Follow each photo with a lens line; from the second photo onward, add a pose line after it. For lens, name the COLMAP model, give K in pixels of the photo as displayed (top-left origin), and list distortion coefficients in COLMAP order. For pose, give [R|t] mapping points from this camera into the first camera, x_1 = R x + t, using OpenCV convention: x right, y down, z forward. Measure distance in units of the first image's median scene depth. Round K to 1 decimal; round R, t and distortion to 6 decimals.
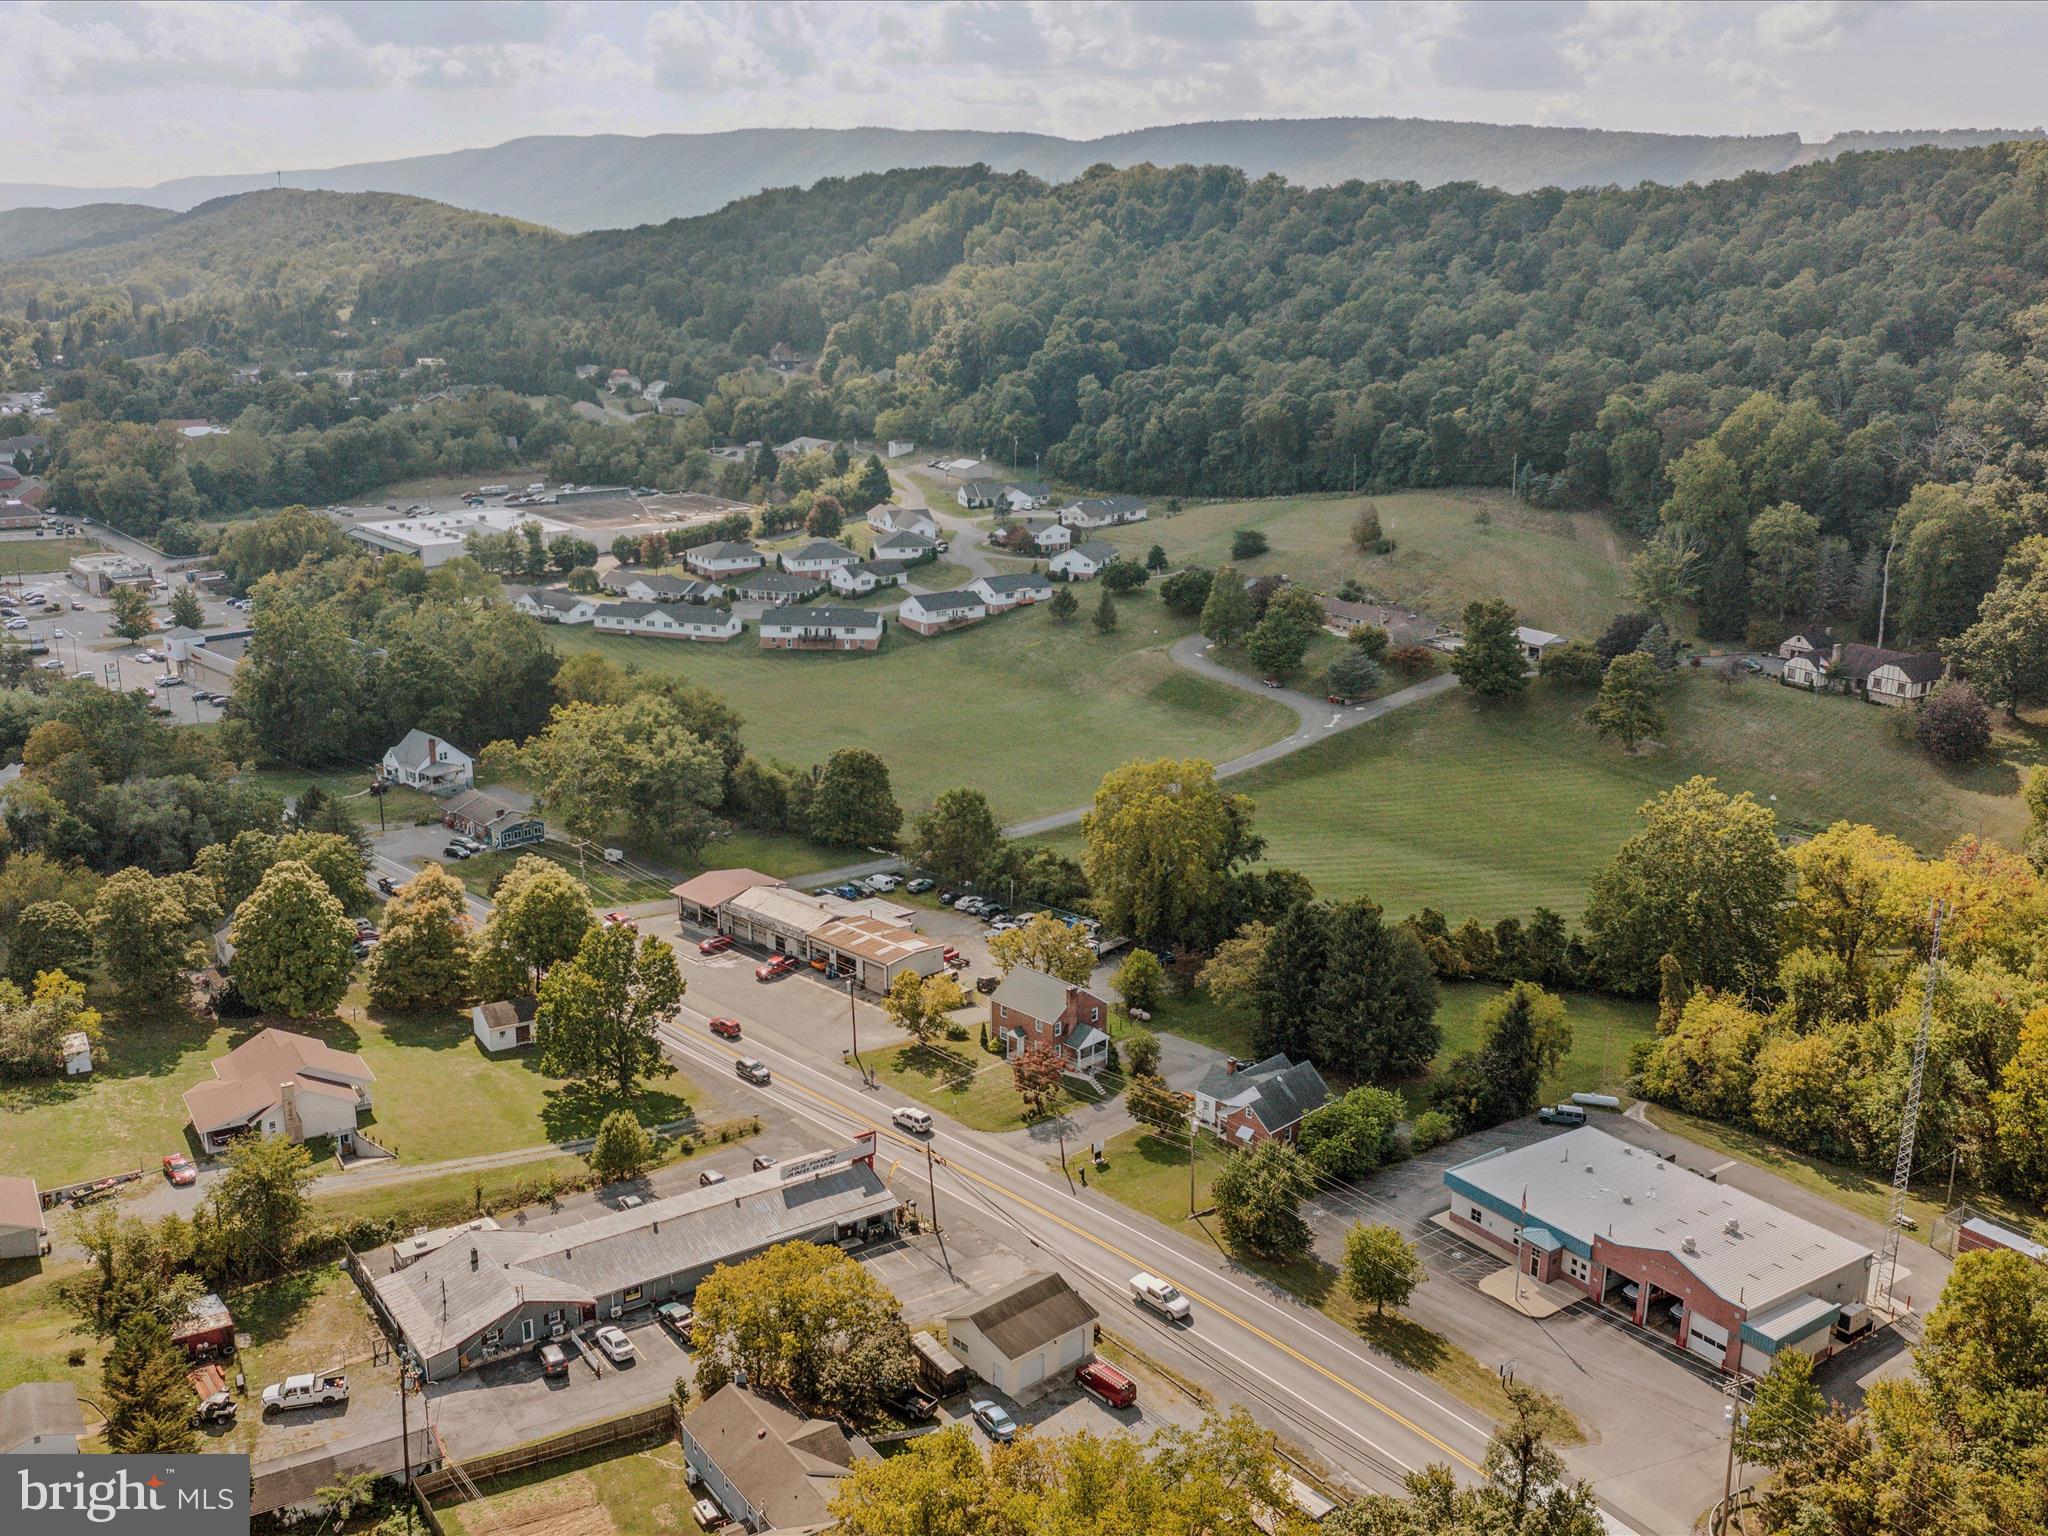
lens RADIAL K [[1886.0, 0, 1024.0], [0, 1886.0, 768.0], [0, 0, 1]] dist [-0.029891, -0.001974]
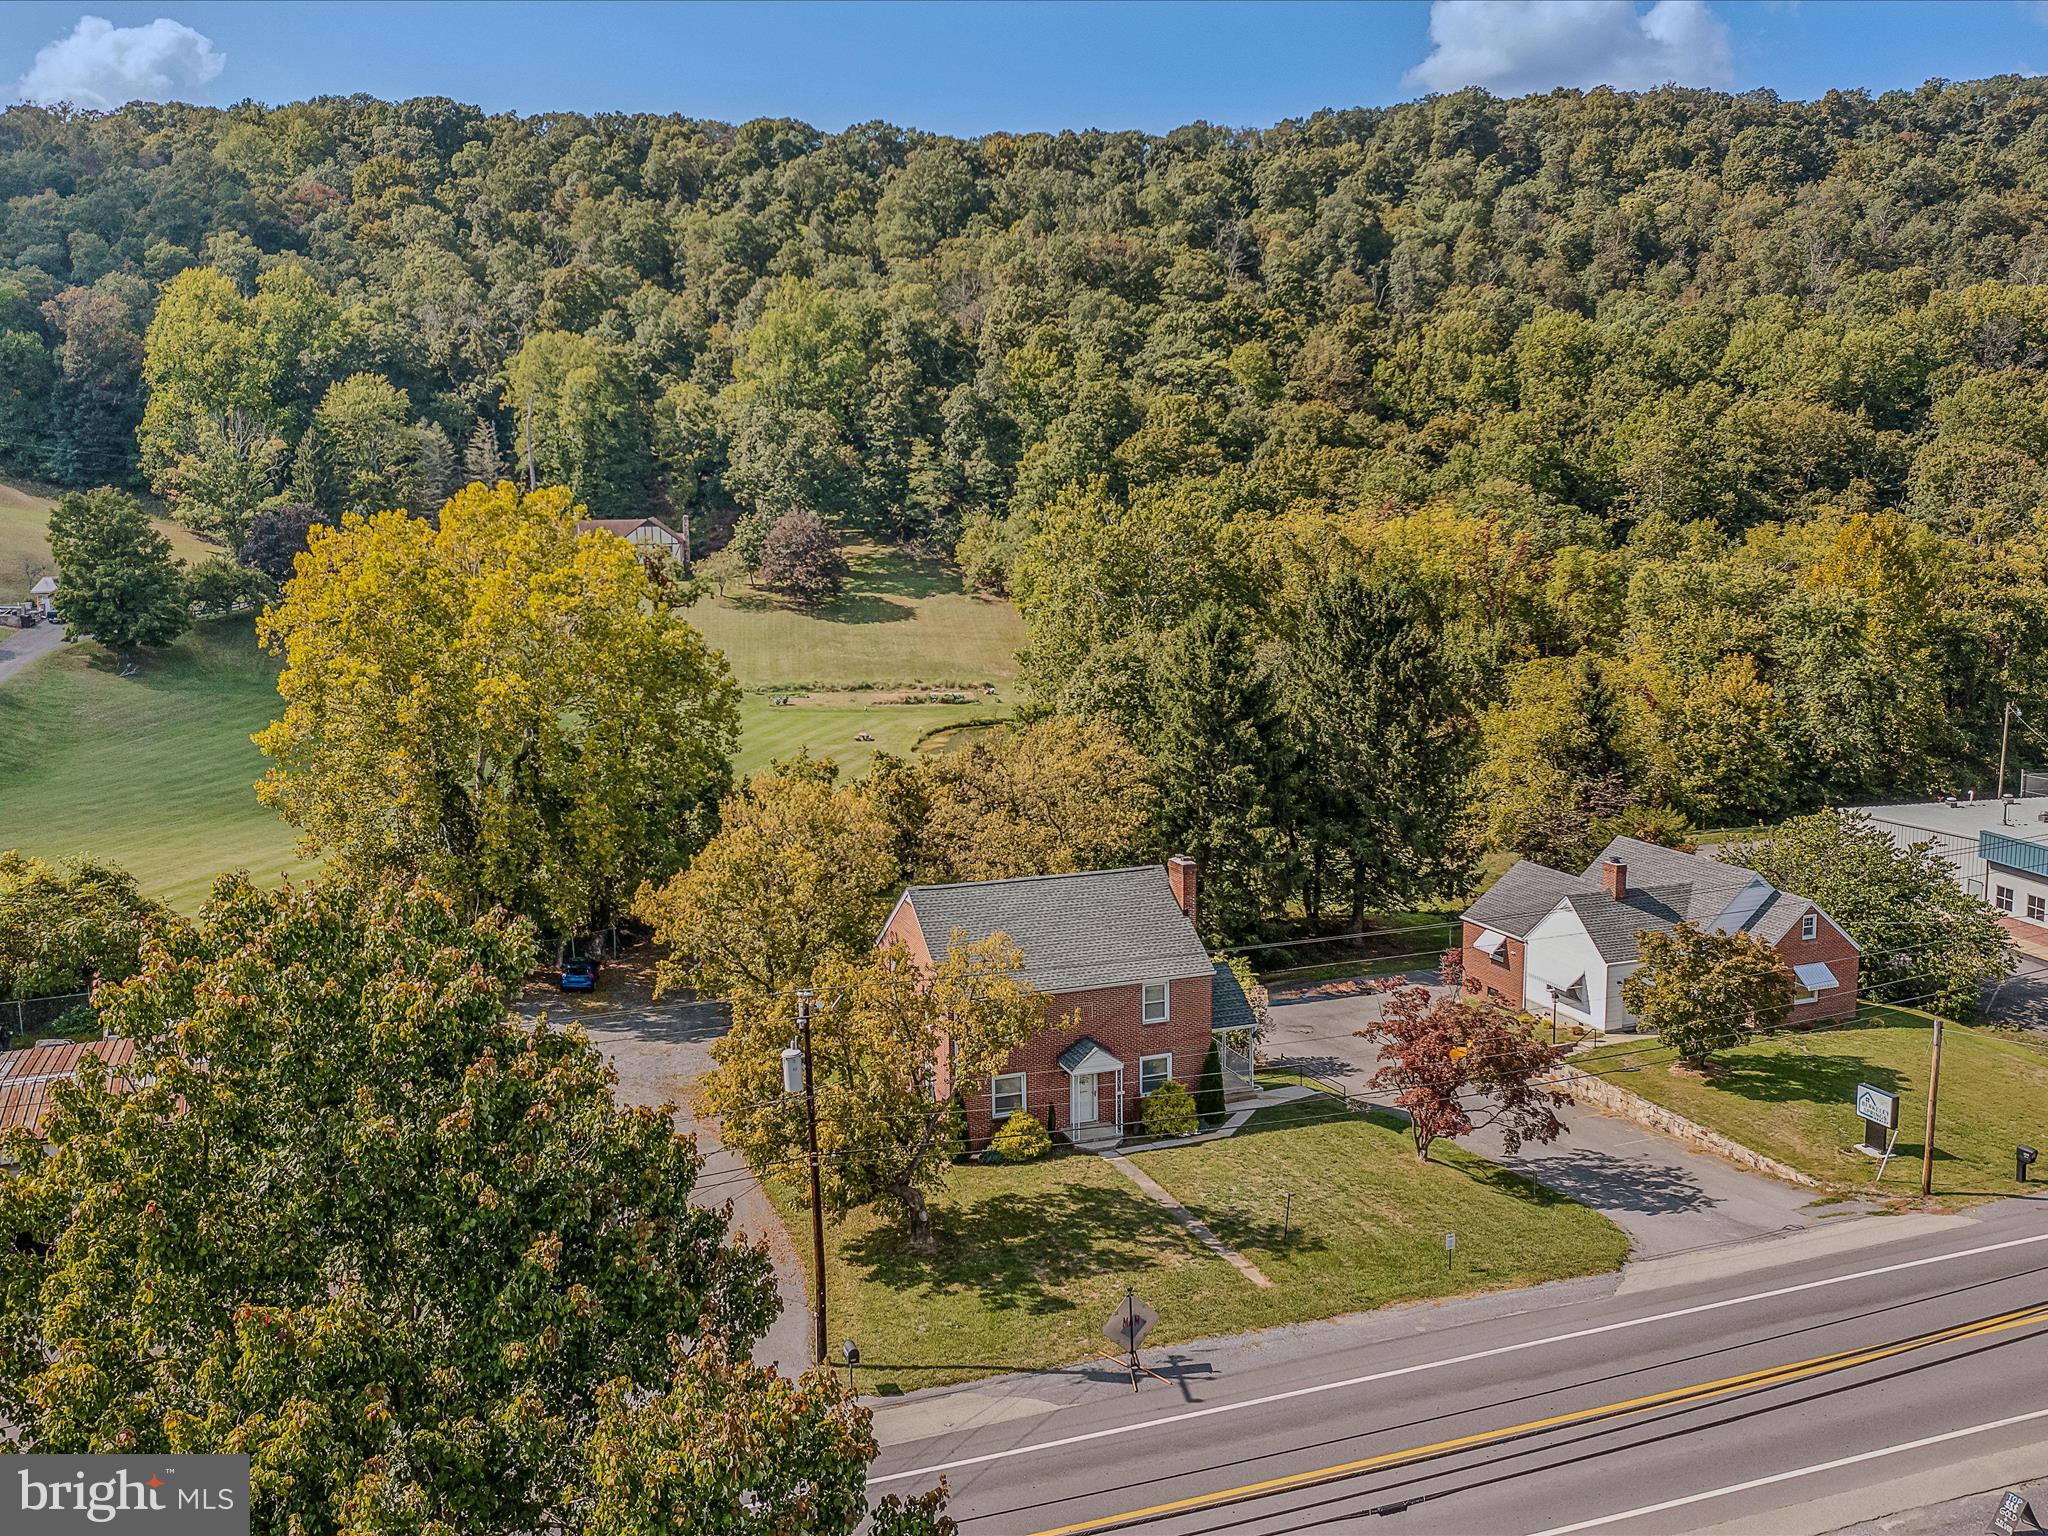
lens RADIAL K [[1819.4, 0, 1019.5], [0, 1819.4, 764.3], [0, 0, 1]] dist [-0.010940, -0.005189]
pose [[0.410384, -0.151291, 0.899275, -0.161231], [0.260871, 0.964407, 0.043200, 0.045619], [-0.873803, 0.216866, 0.435245, 0.512763]]
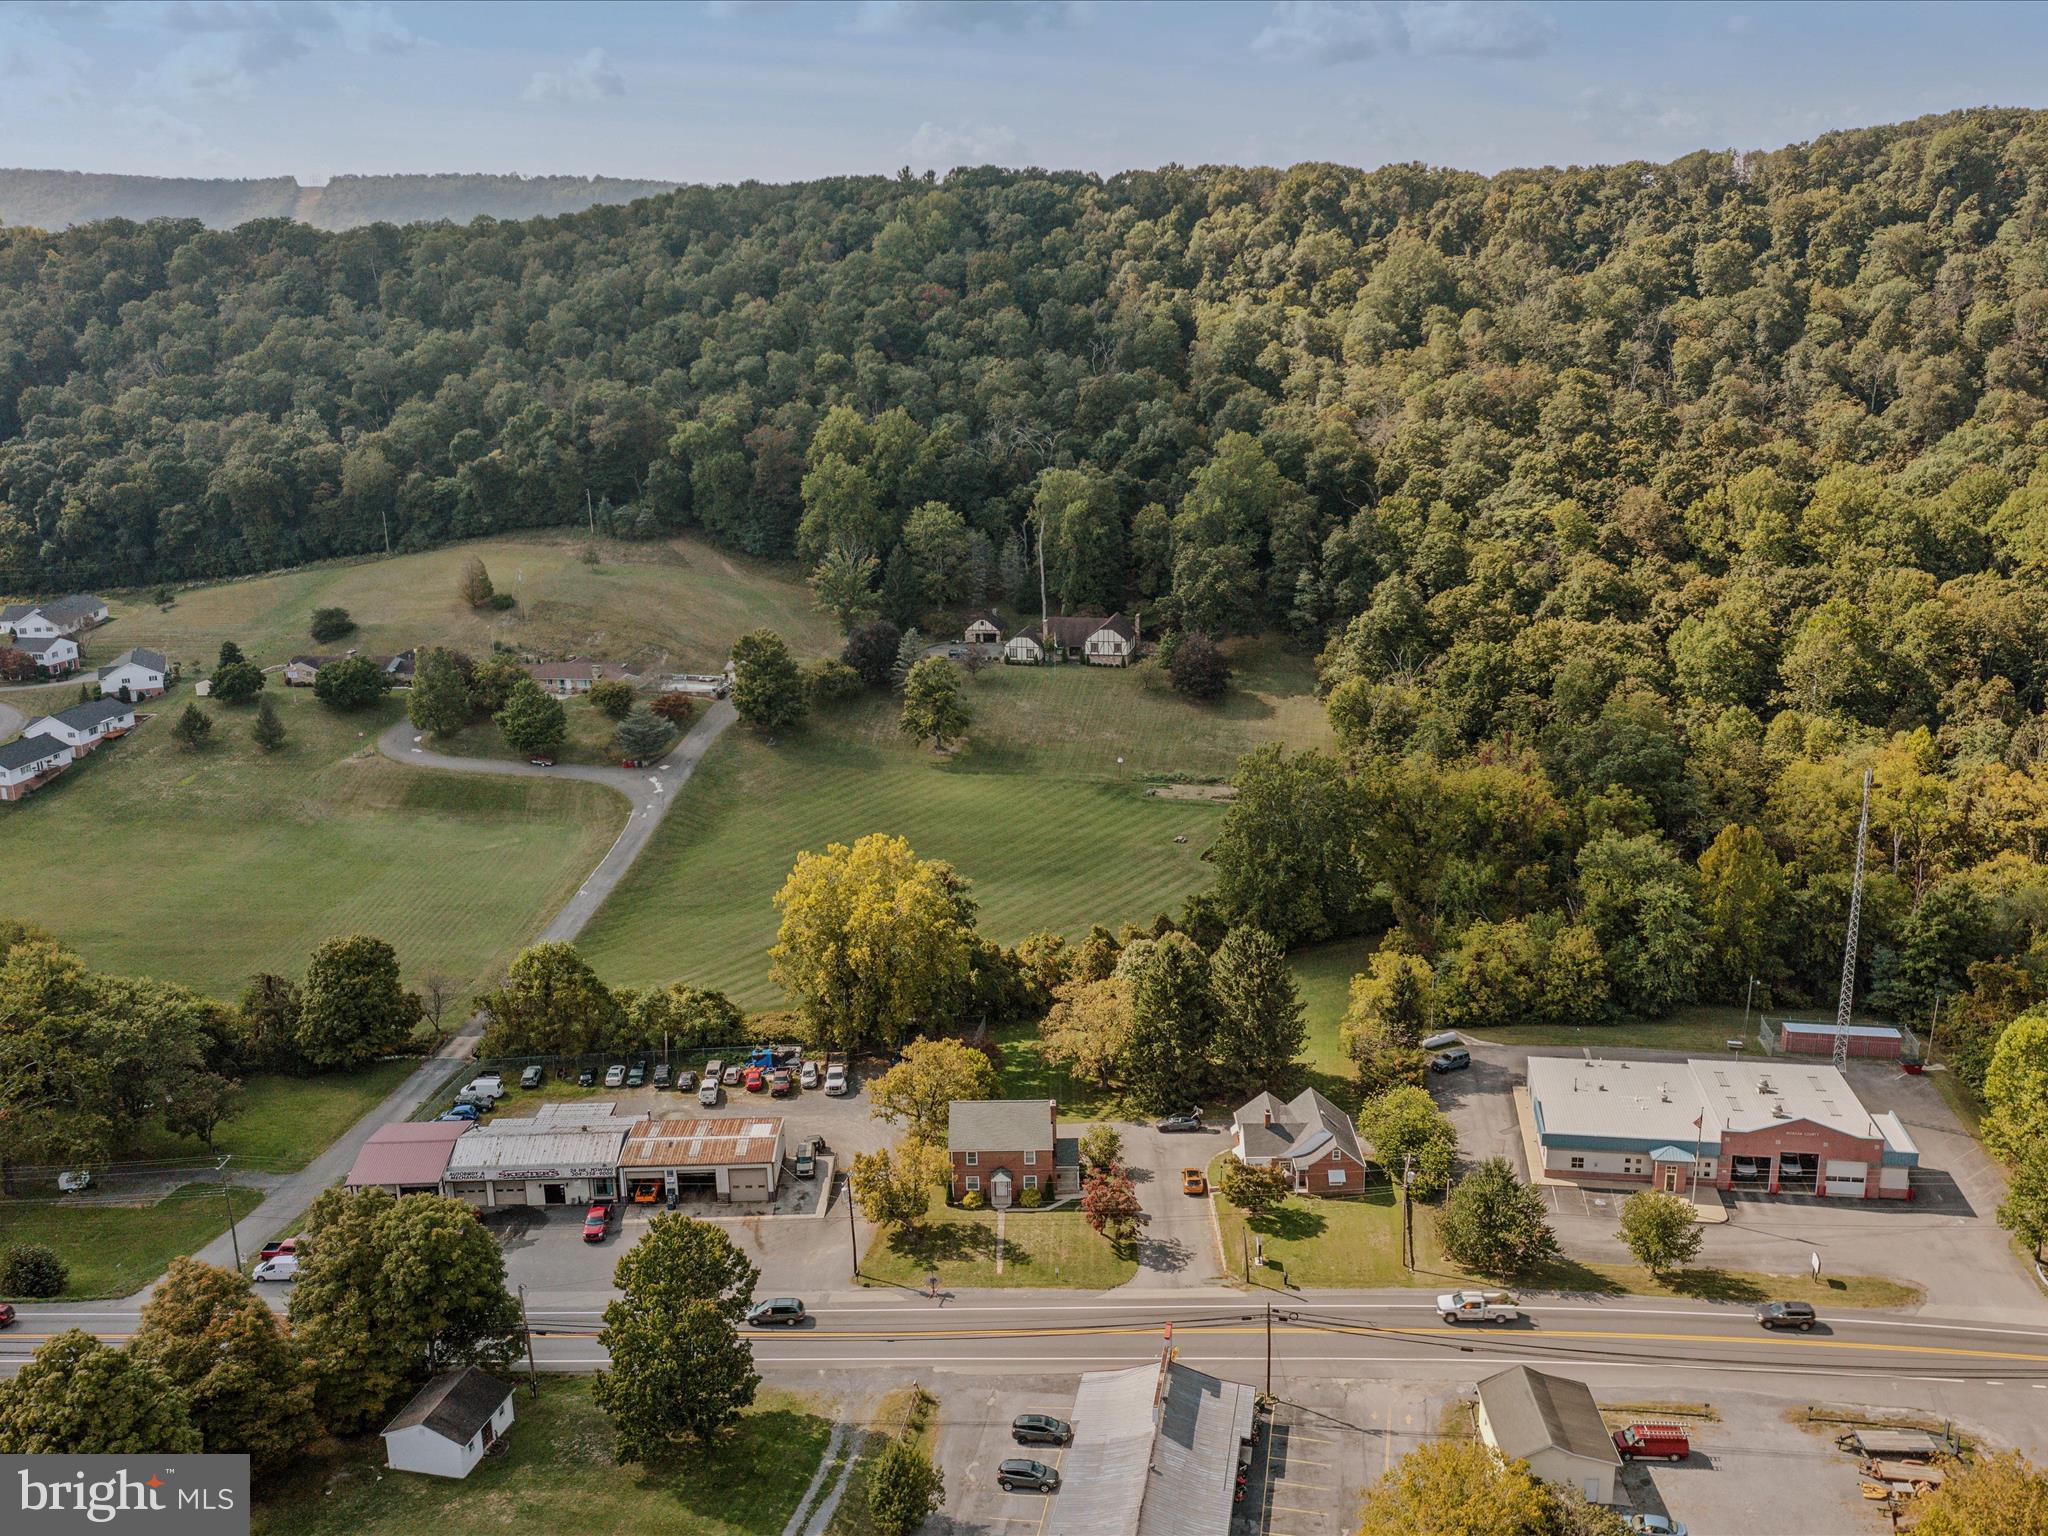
lens RADIAL K [[1815.2, 0, 1028.4], [0, 1815.2, 755.0], [0, 0, 1]] dist [-0.021315, -0.013291]
pose [[0.708307, -0.201557, 0.676518, -0.307458], [0.213076, 0.974714, 0.067312, -0.060098], [-0.672979, 0.096472, 0.733344, 0.213100]]
